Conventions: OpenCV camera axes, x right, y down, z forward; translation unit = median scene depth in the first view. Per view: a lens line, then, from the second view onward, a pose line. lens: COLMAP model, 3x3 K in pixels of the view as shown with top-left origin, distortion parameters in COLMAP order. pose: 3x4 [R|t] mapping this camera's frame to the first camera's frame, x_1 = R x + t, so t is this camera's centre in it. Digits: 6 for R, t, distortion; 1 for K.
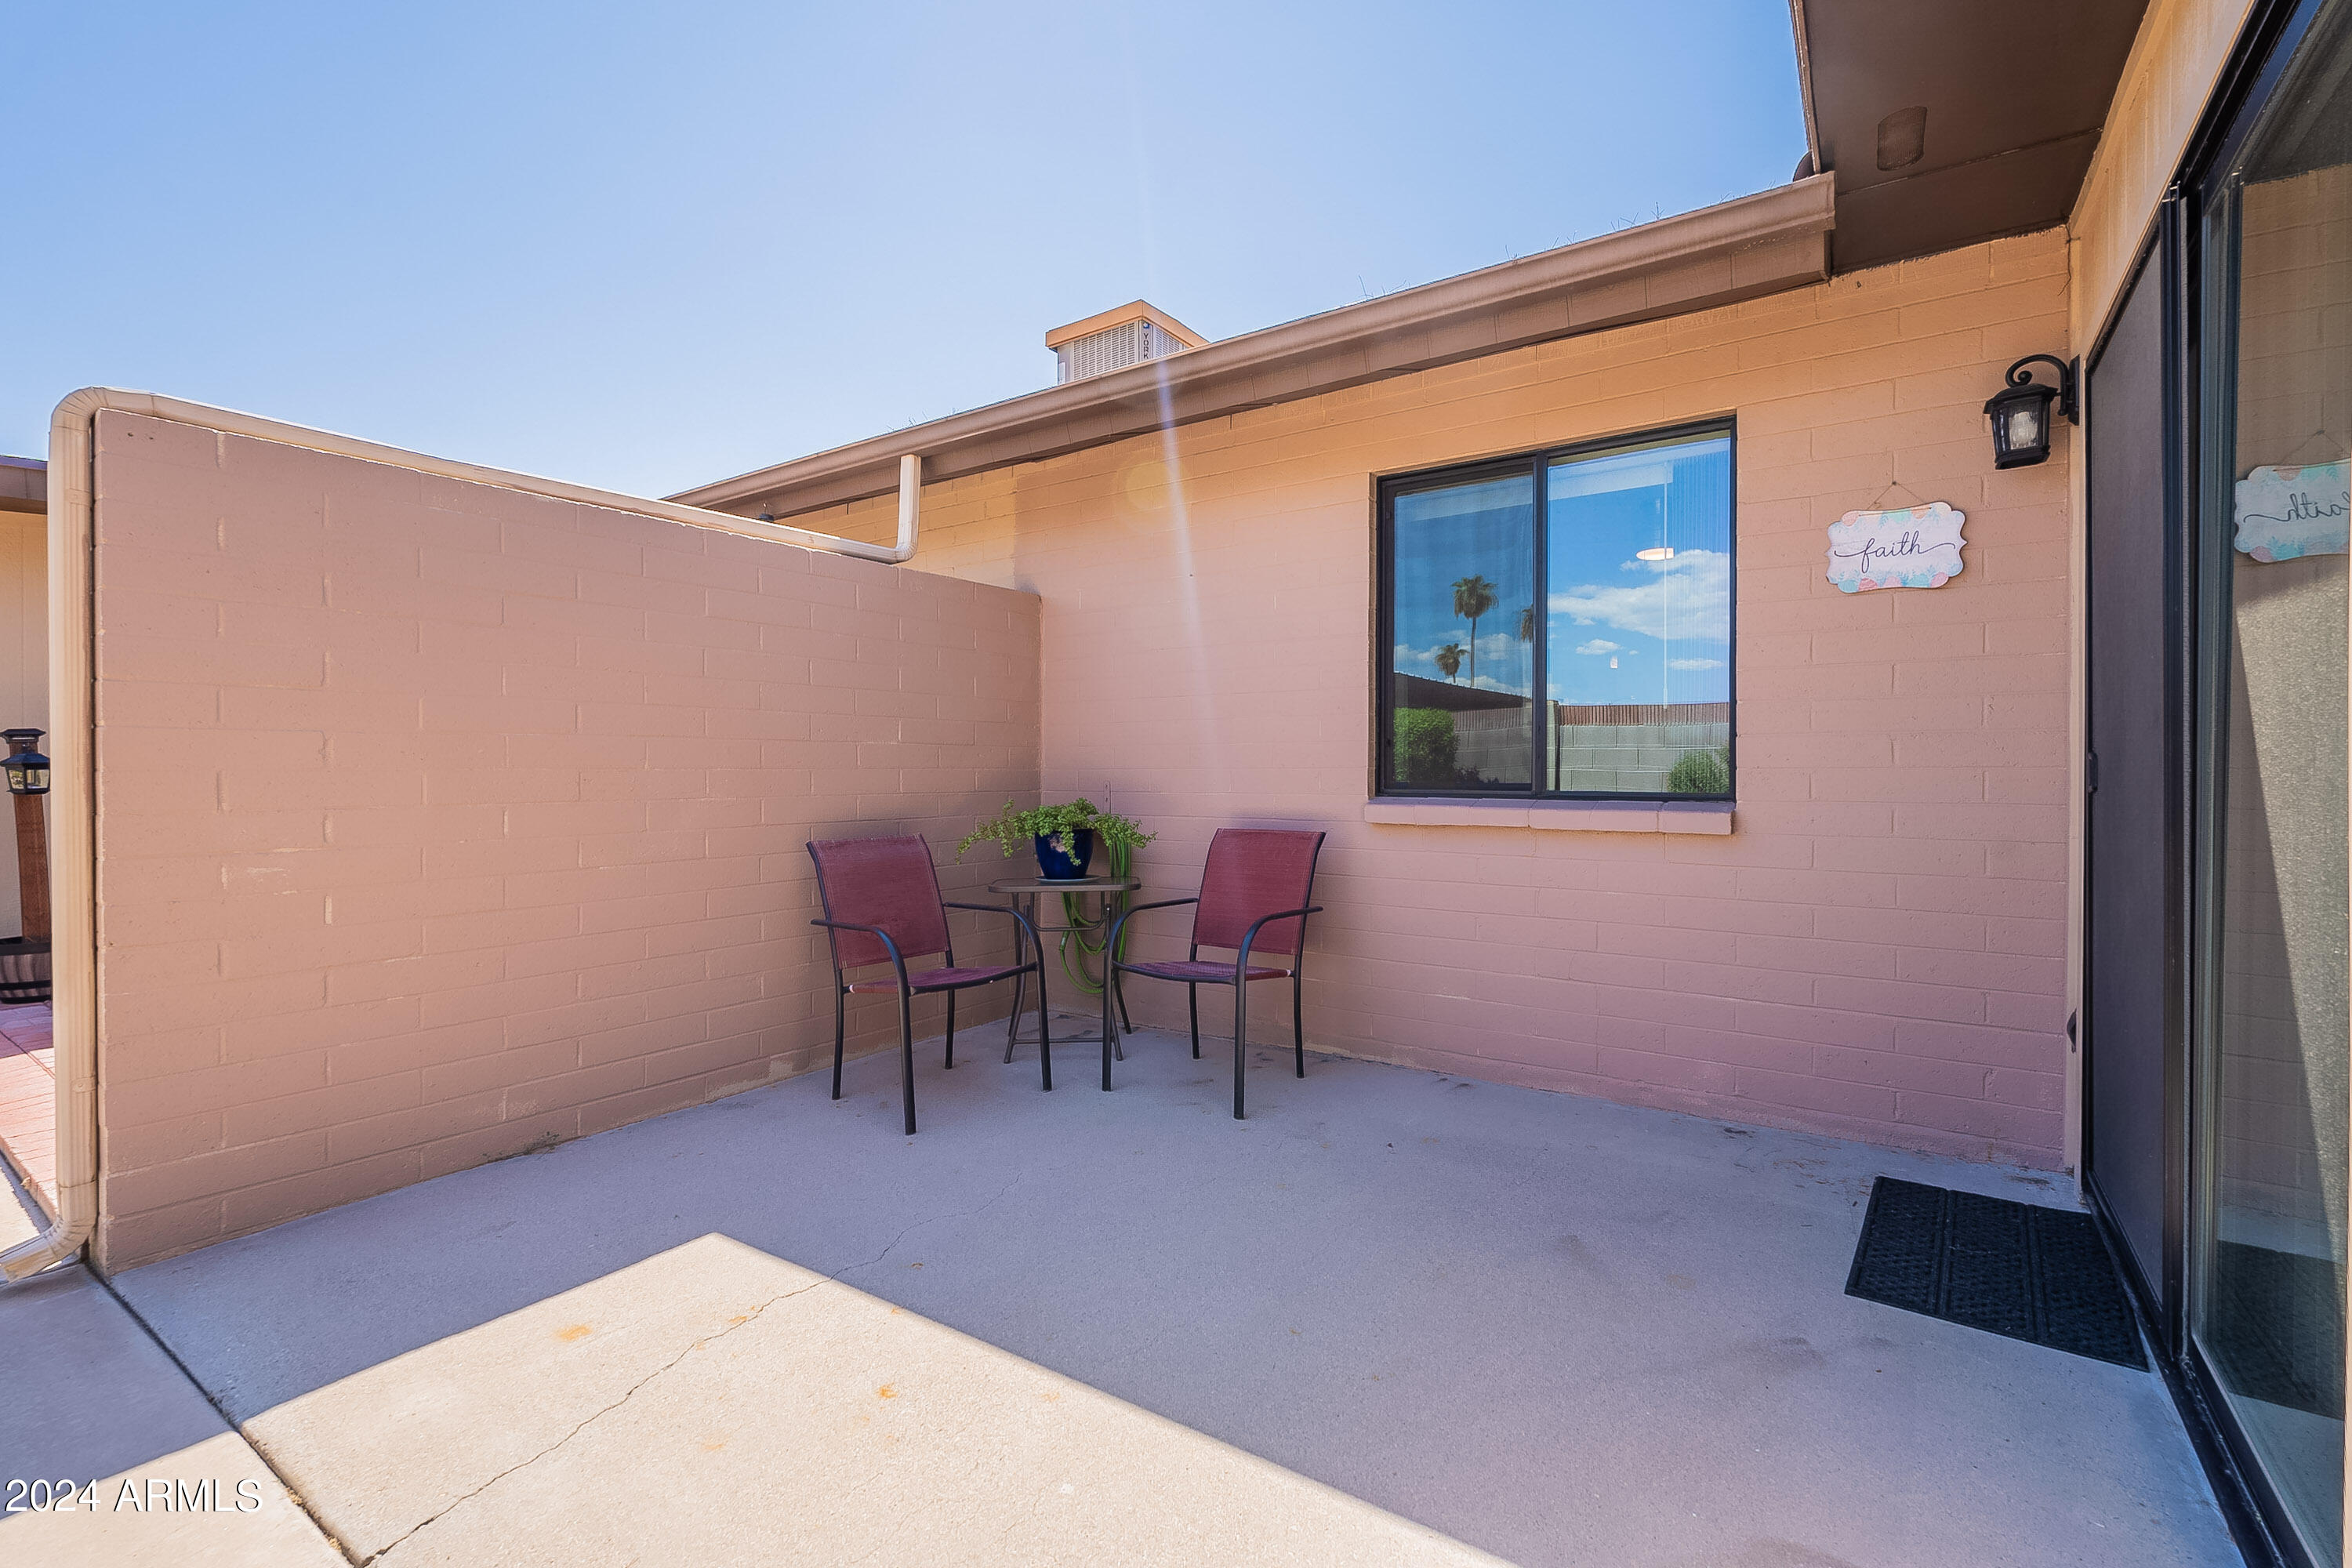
lens RADIAL K [[1036.2, 0, 1172.4], [0, 1036.2, 776.5], [0, 0, 1]] dist [-0.005005, -0.000456]
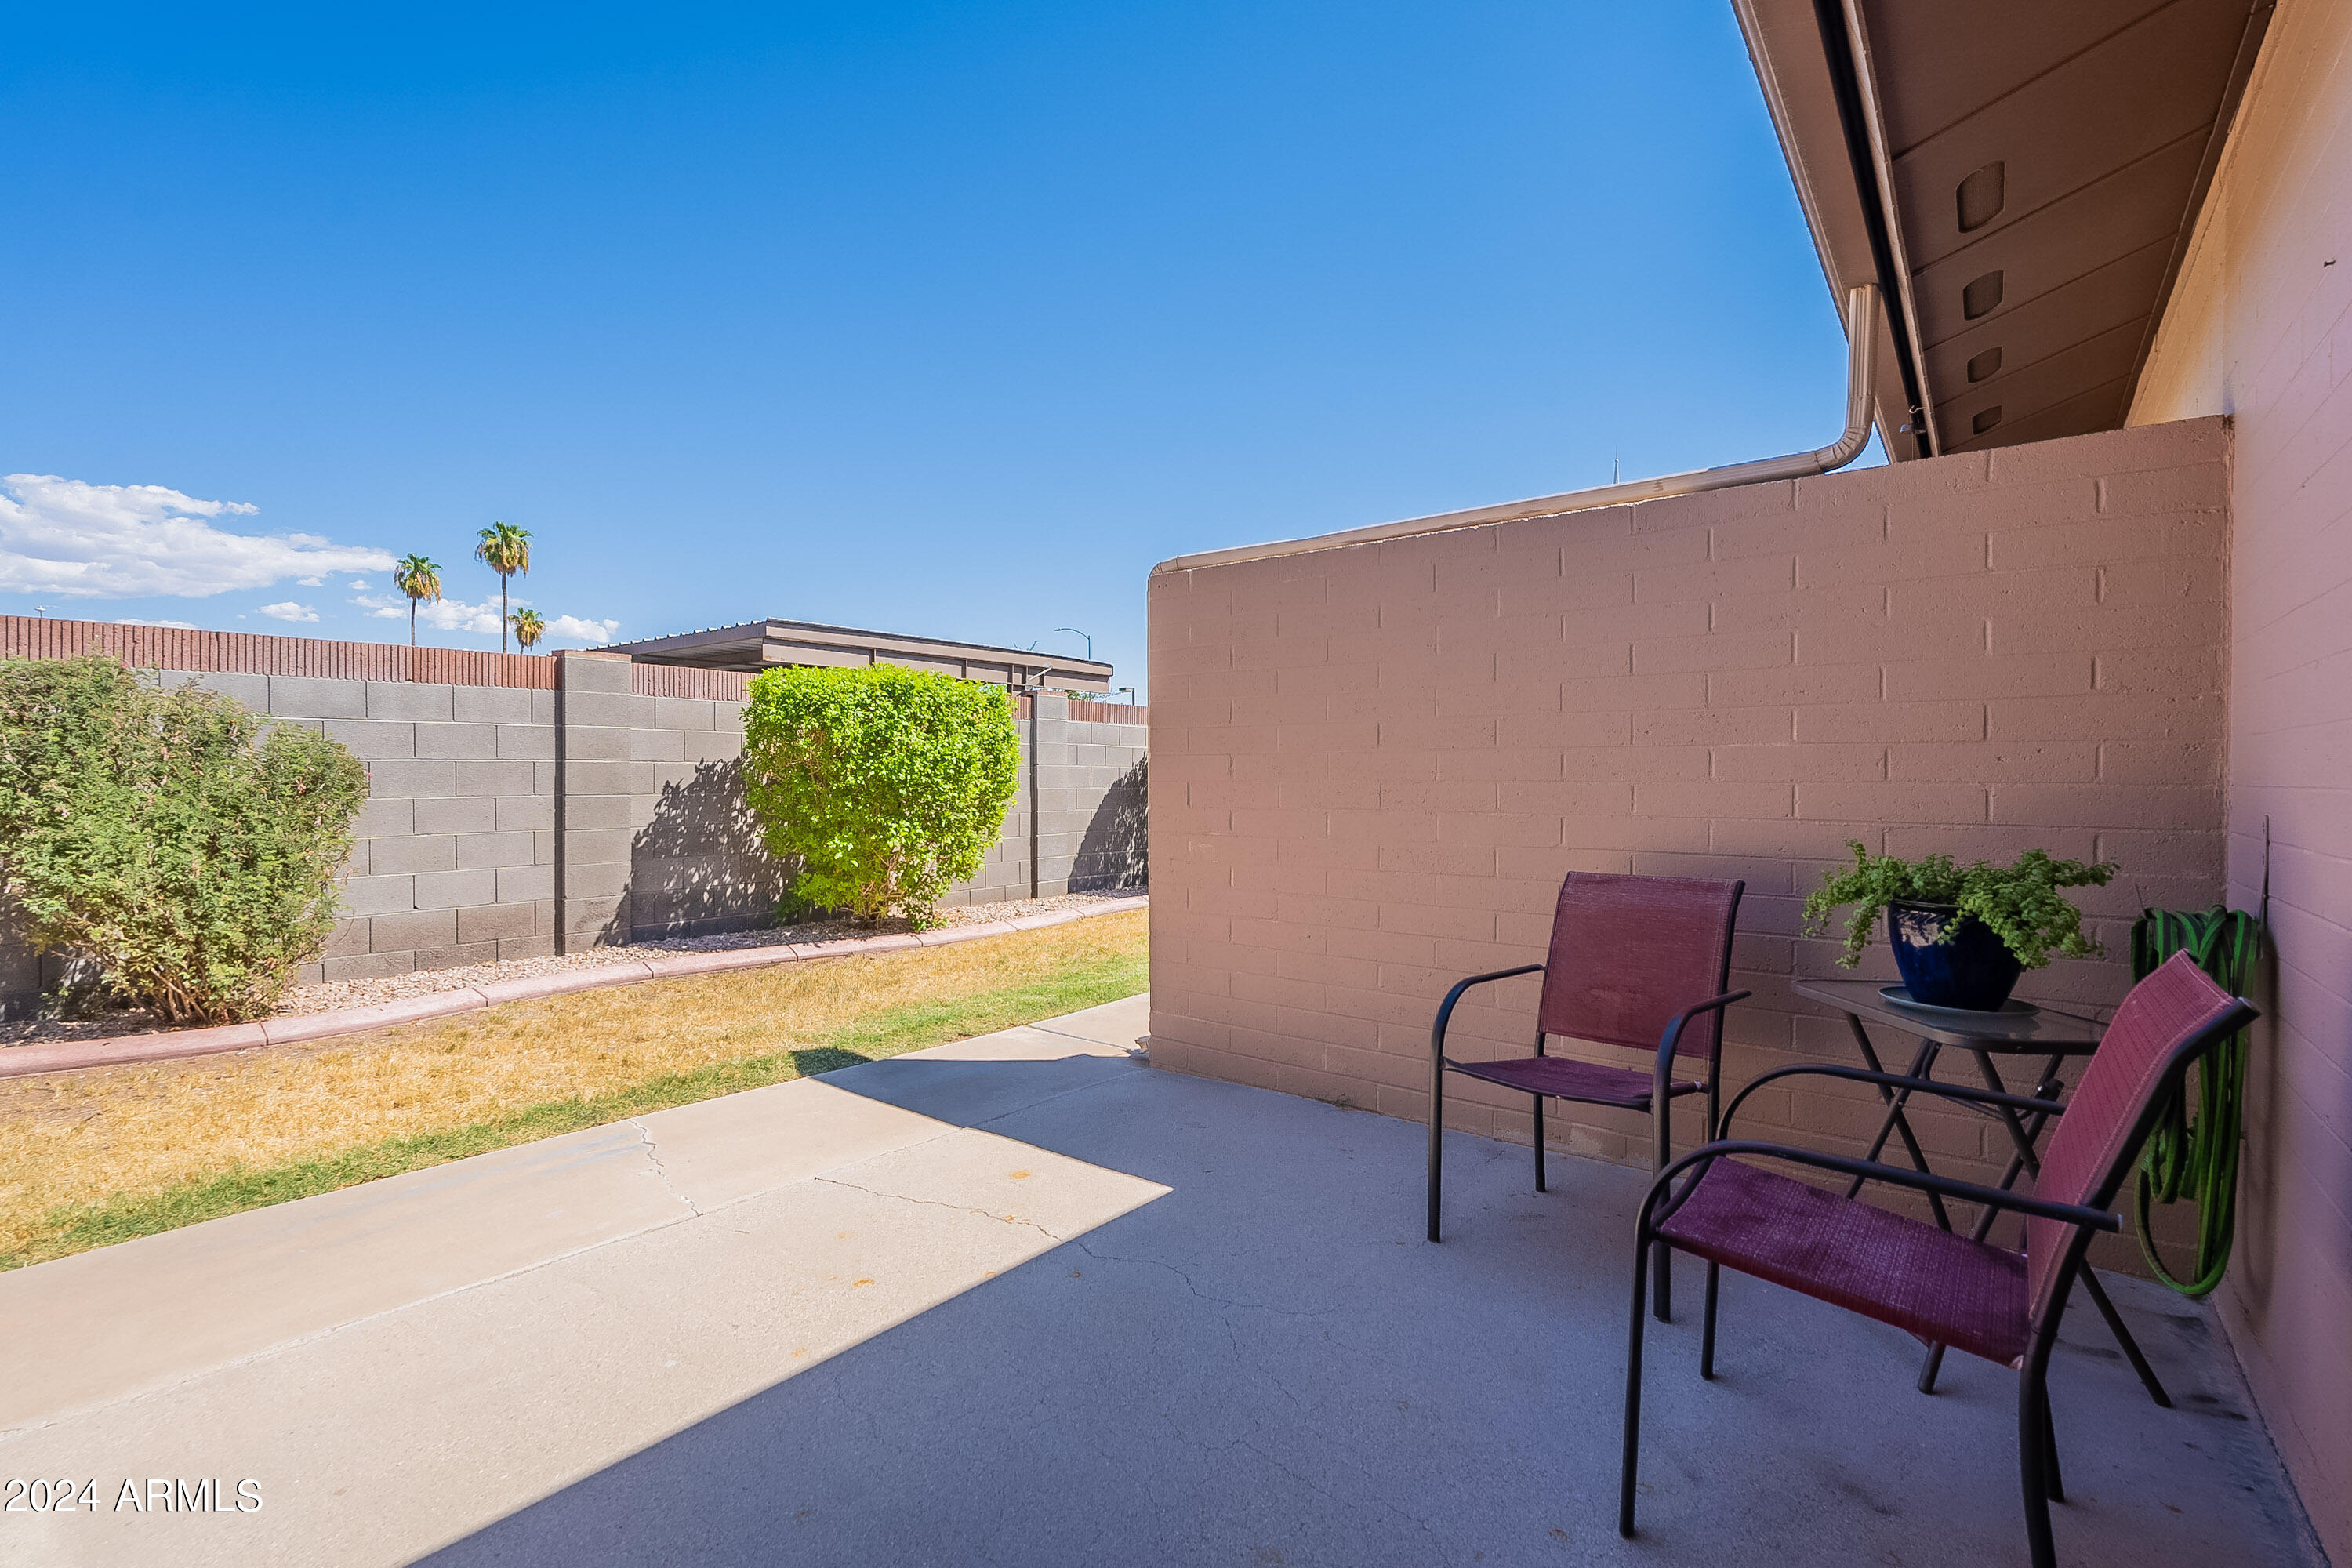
lens RADIAL K [[1058.0, 0, 1167.7], [0, 1058.0, 775.8], [0, 0, 1]] dist [-0.000049, 0.000311]
pose [[-0.059941, 0.004380, -0.998192, 0.738348], [-0.005543, 0.999973, 0.004721, -0.021783], [0.998187, 0.005816, -0.059915, 1.084178]]
